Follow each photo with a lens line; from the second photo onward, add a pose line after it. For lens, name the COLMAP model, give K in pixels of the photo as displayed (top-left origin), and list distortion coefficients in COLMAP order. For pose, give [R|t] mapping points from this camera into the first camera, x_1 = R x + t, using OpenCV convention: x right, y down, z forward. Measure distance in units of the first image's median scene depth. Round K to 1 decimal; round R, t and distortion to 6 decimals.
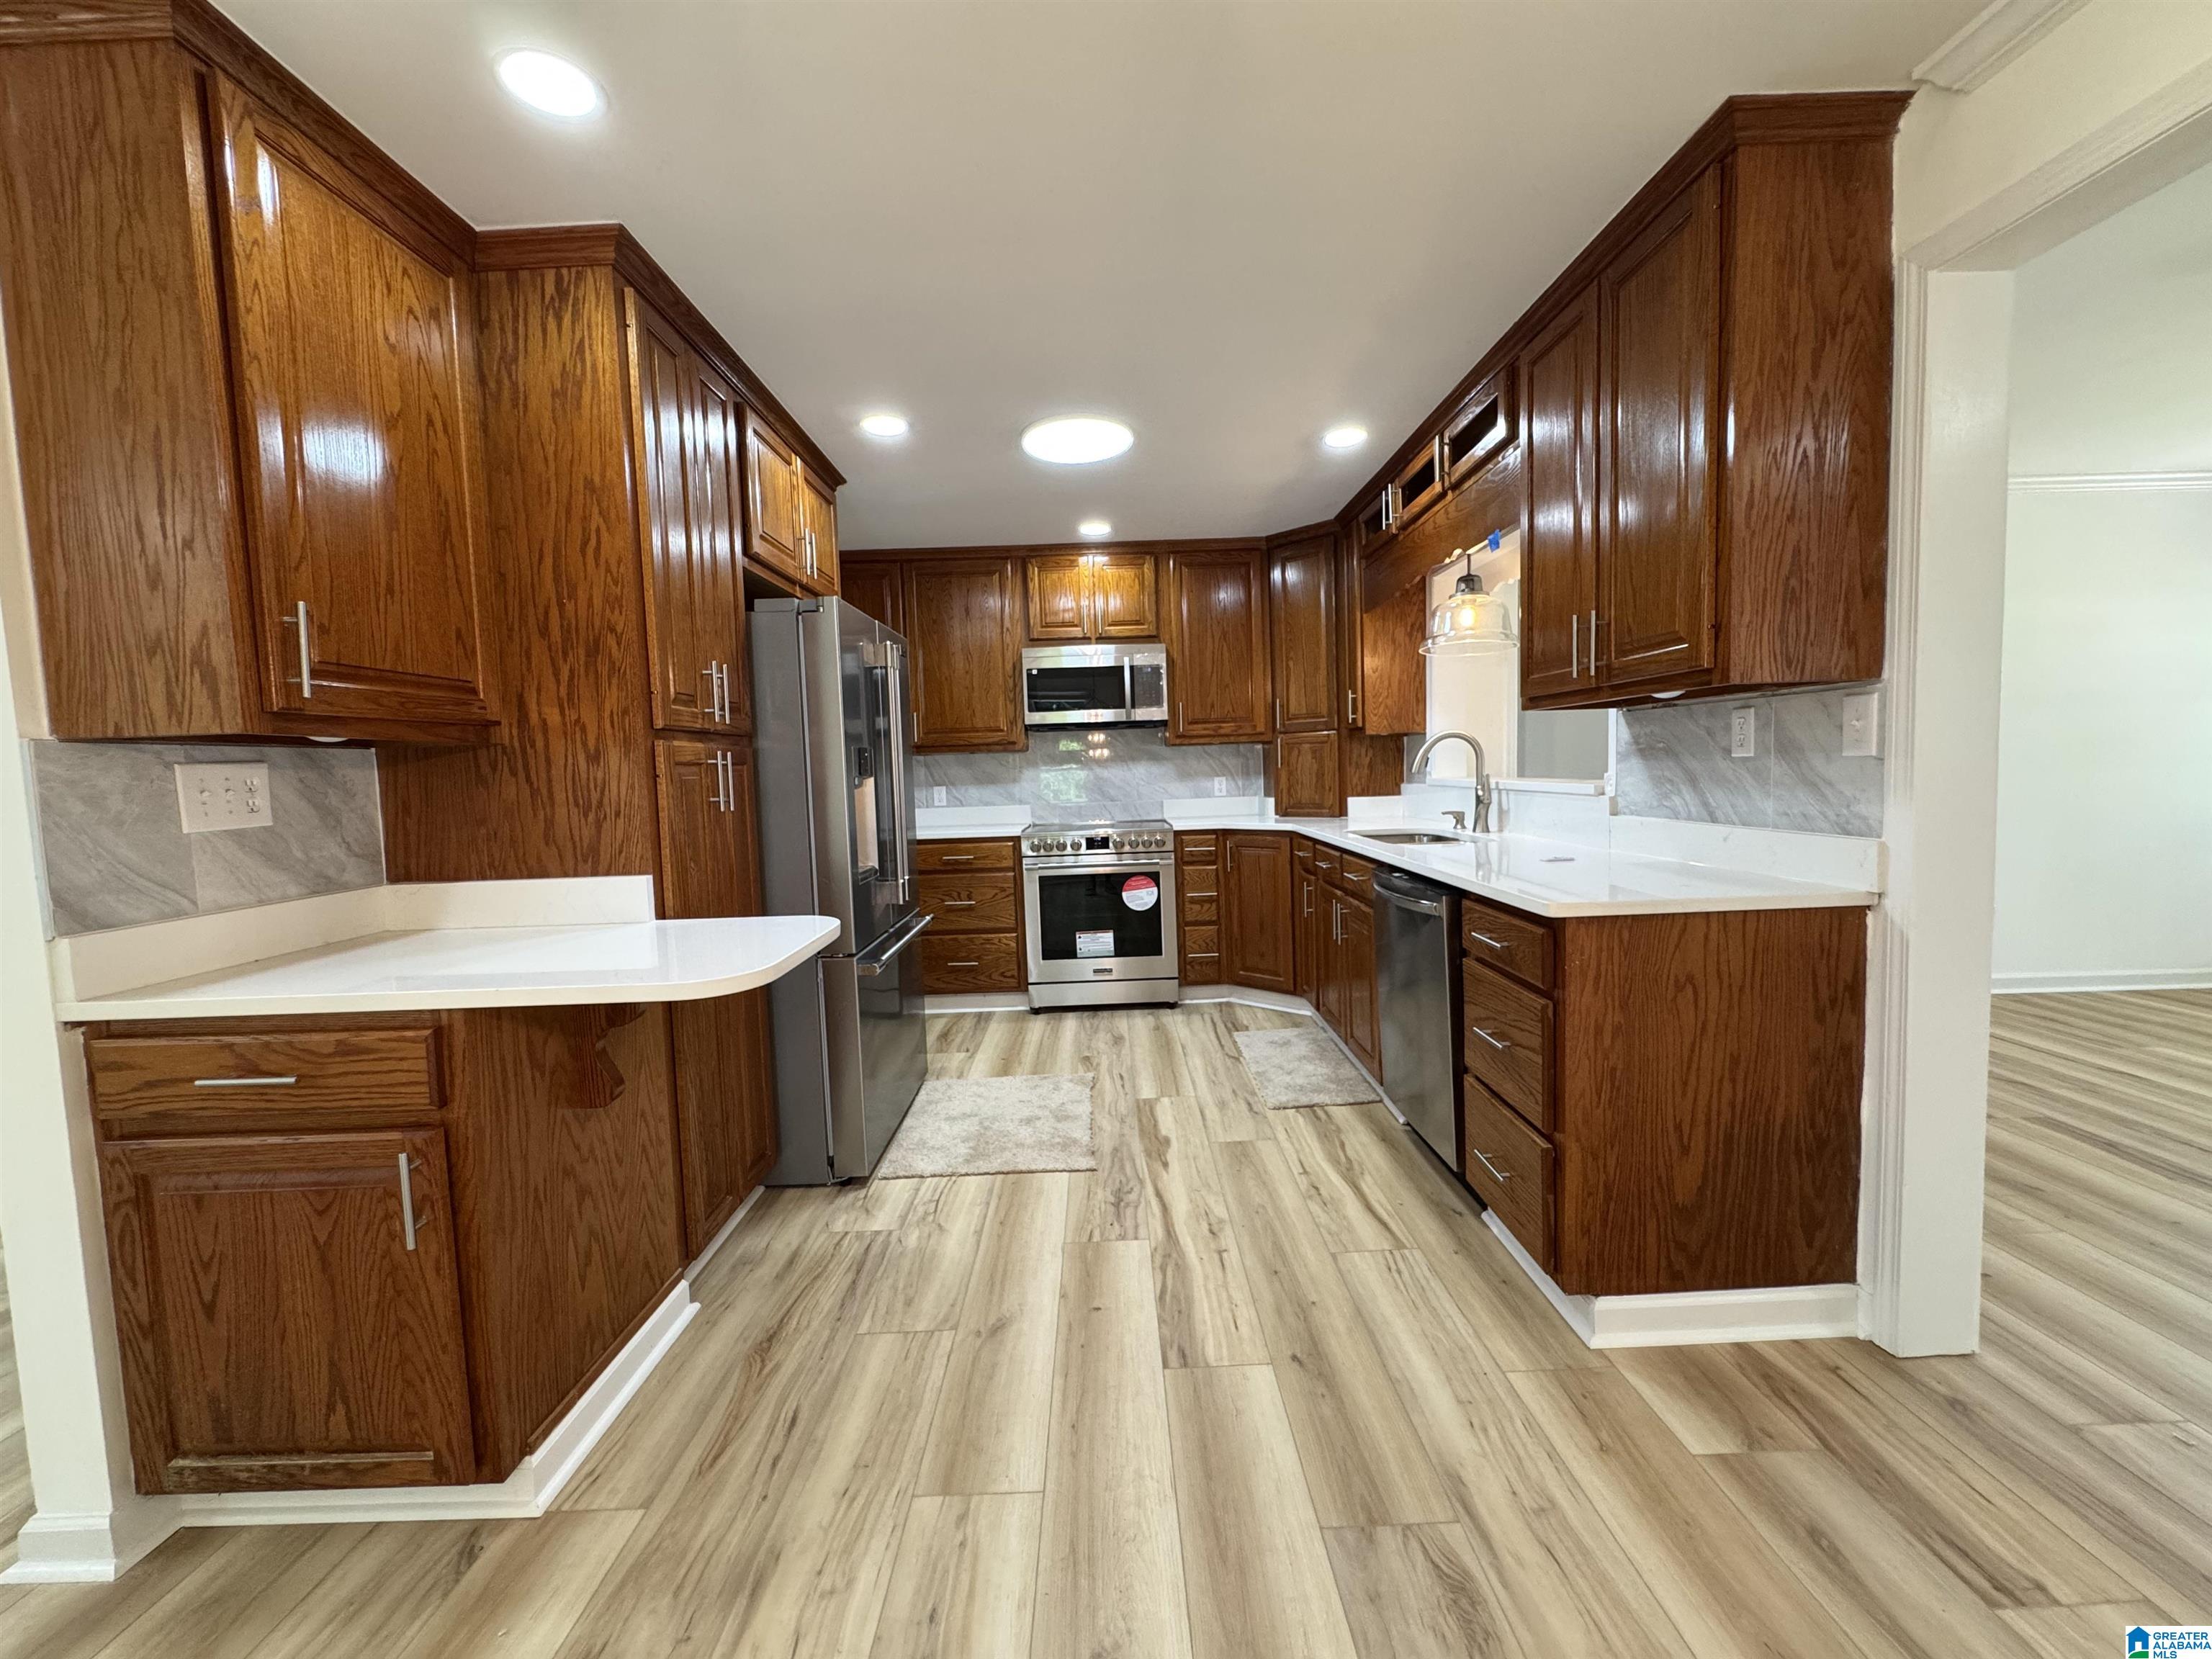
lens RADIAL K [[861.0, 0, 1121.4], [0, 861.0, 824.3], [0, 0, 1]] dist [0.000253, 0.000194]
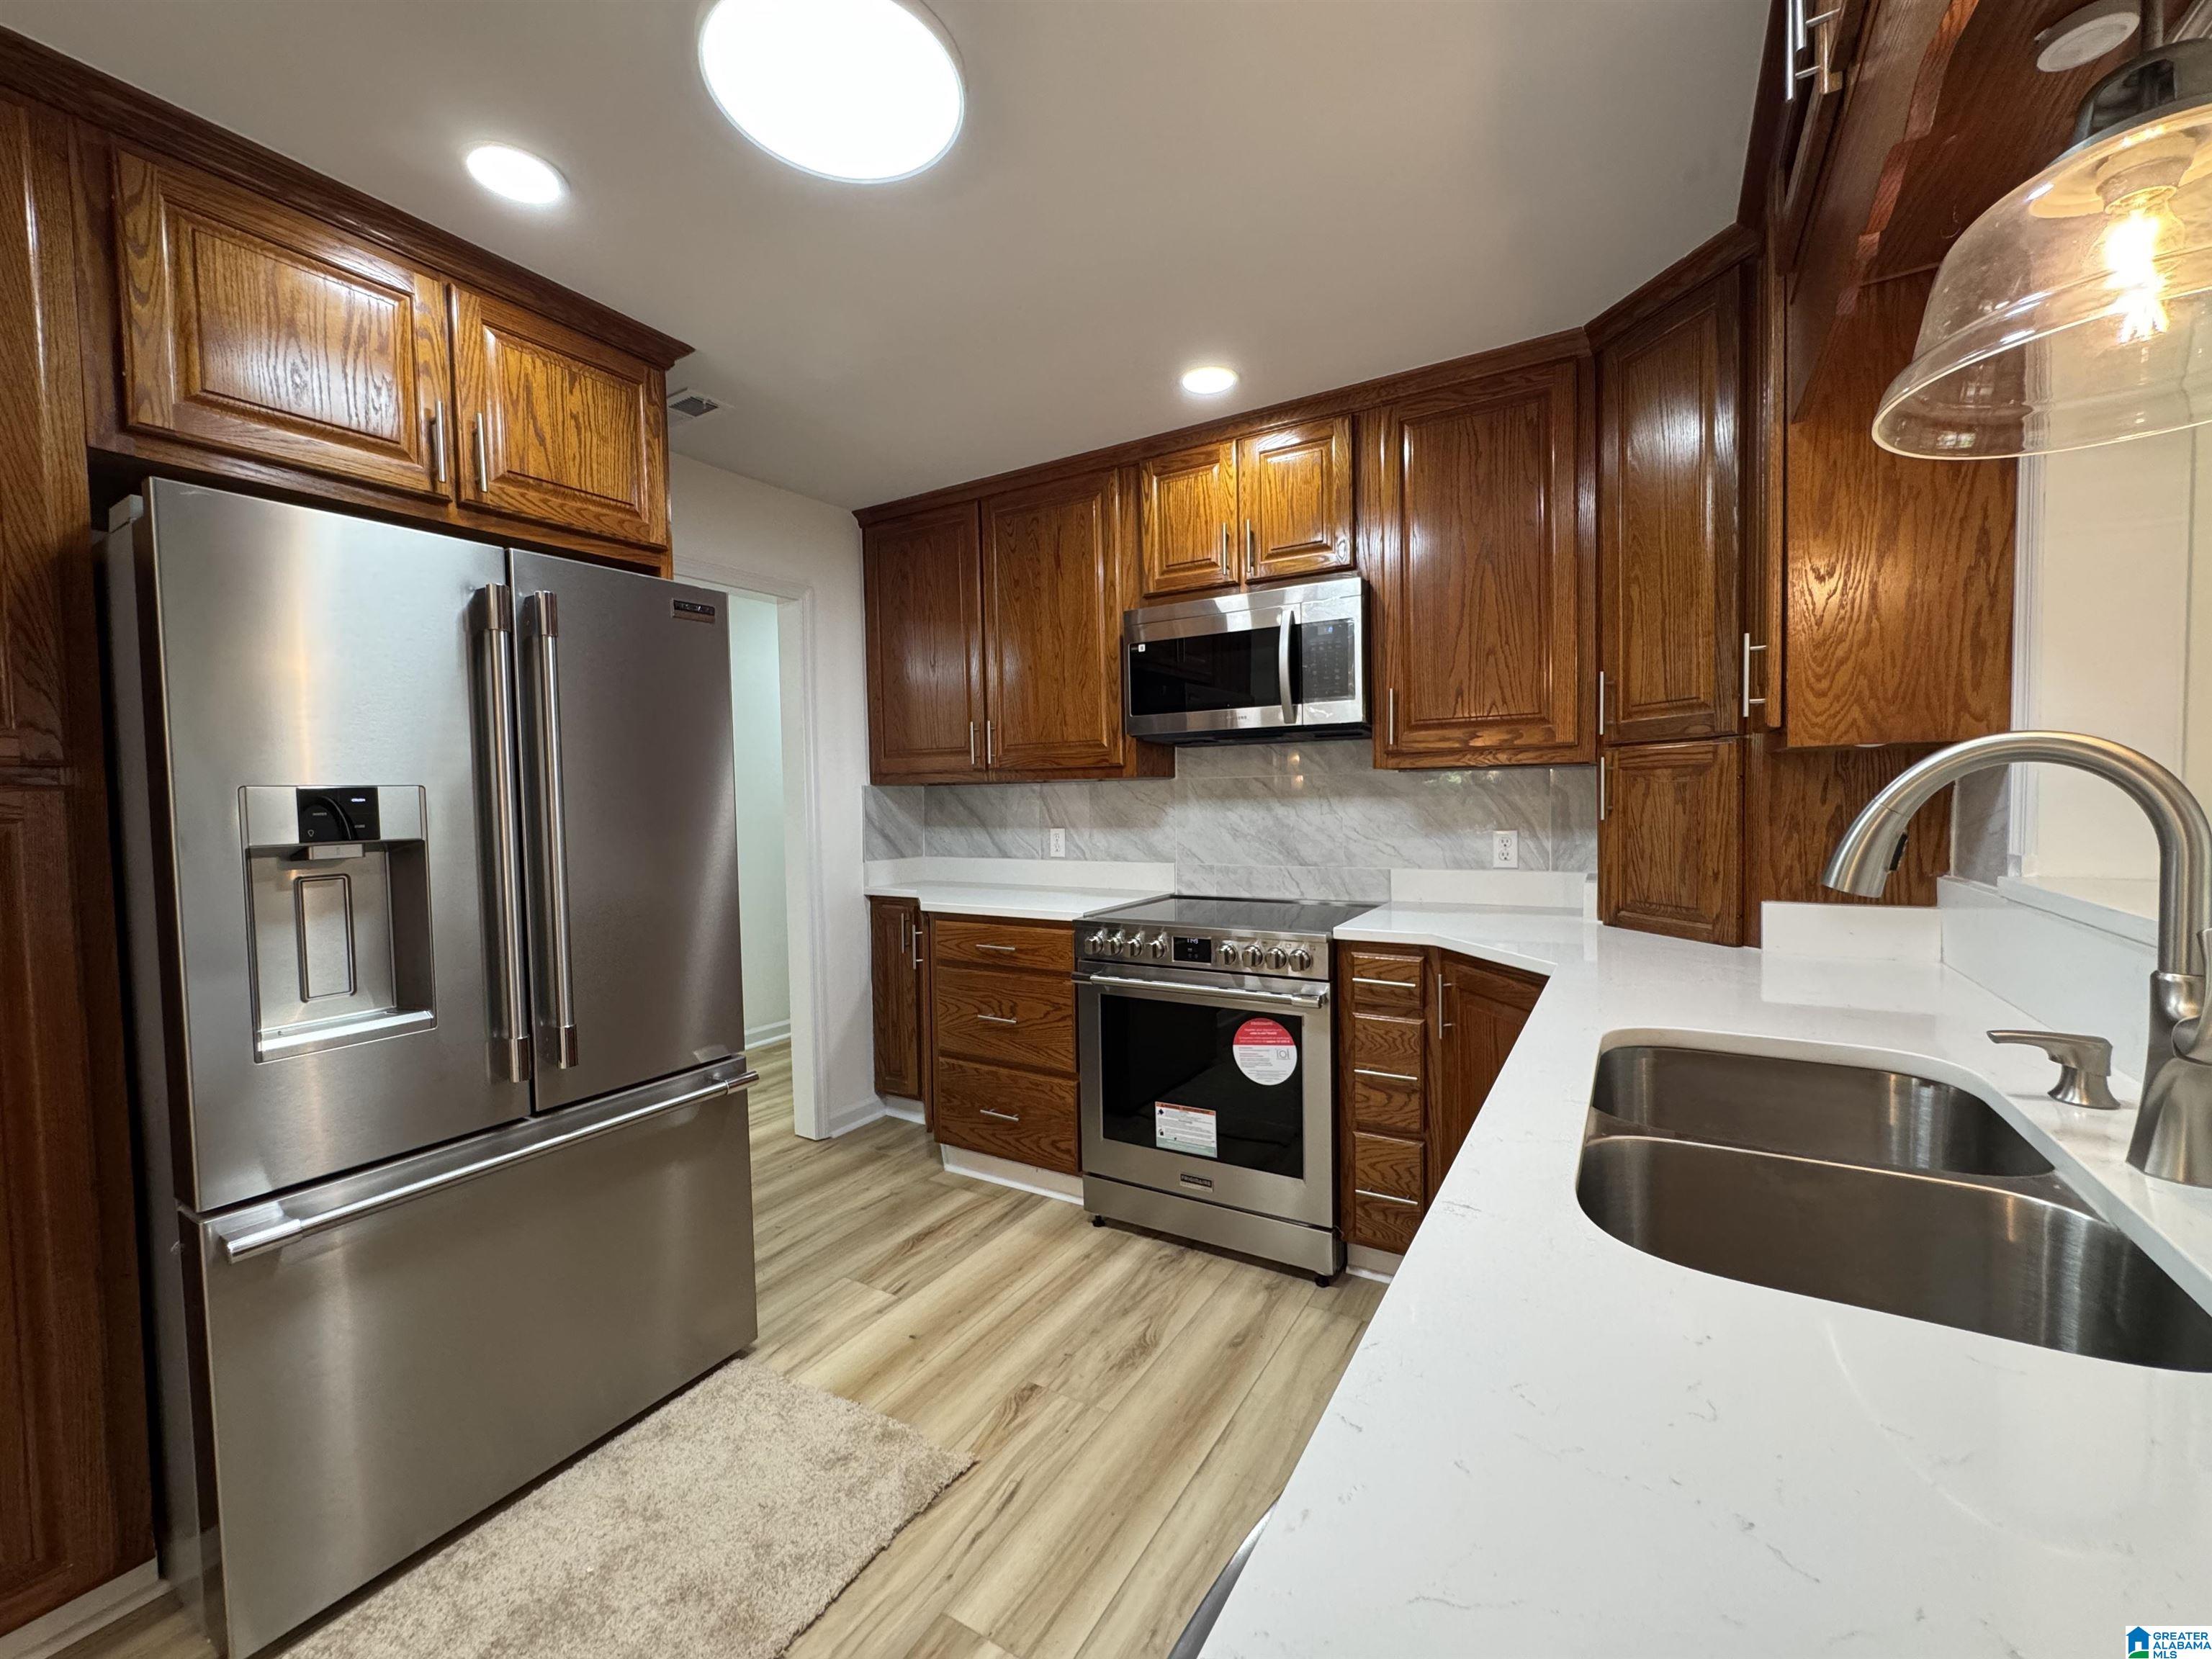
lens RADIAL K [[891.9, 0, 1106.0], [0, 891.9, 829.5], [0, 0, 1]] dist [-0.002606, 0.000170]
pose [[0.853471, 0.038788, -0.519695, 0.214031], [-0.046016, 0.998940, -0.001013, -0.050198], [0.519105, 0.024779, 0.854351, 0.472640]]
